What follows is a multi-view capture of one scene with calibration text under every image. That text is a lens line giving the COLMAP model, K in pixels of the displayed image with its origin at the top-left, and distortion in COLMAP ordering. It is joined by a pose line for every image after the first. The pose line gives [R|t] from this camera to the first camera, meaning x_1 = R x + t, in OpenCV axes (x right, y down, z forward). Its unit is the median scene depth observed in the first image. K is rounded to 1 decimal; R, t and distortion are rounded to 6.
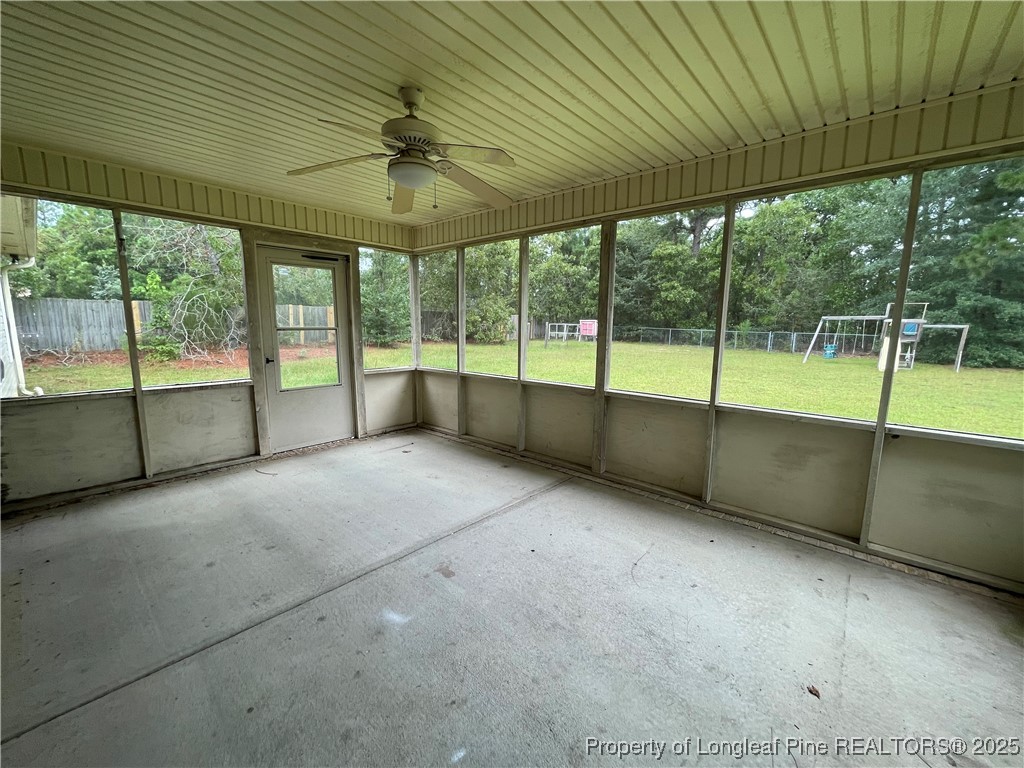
lens RADIAL K [[411.6, 0, 512.0], [0, 411.6, 384.0], [0, 0, 1]] dist [0.003515, 0.000036]
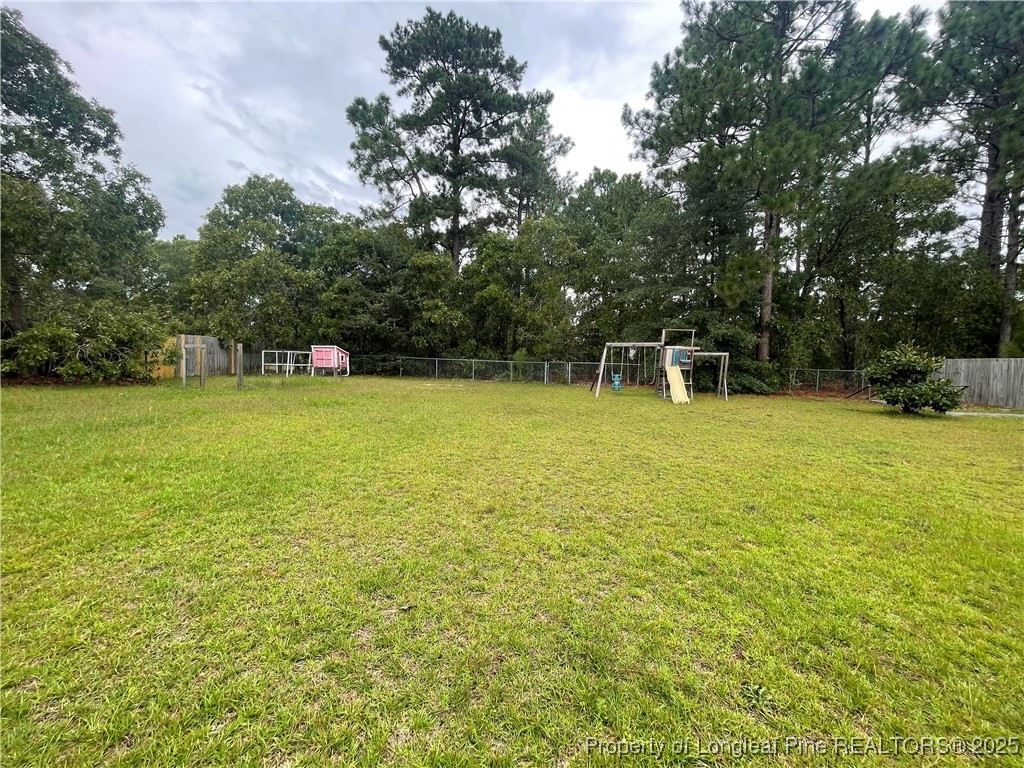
lens RADIAL K [[411.6, 0, 512.0], [0, 411.6, 384.0], [0, 0, 1]] dist [0.003515, 0.000036]
pose [[0.838532, -0.027939, 0.544136, 0.076699], [0.073341, 0.995383, -0.061912, -0.026462], [-0.539894, 0.091822, 0.836709, 0.270639]]
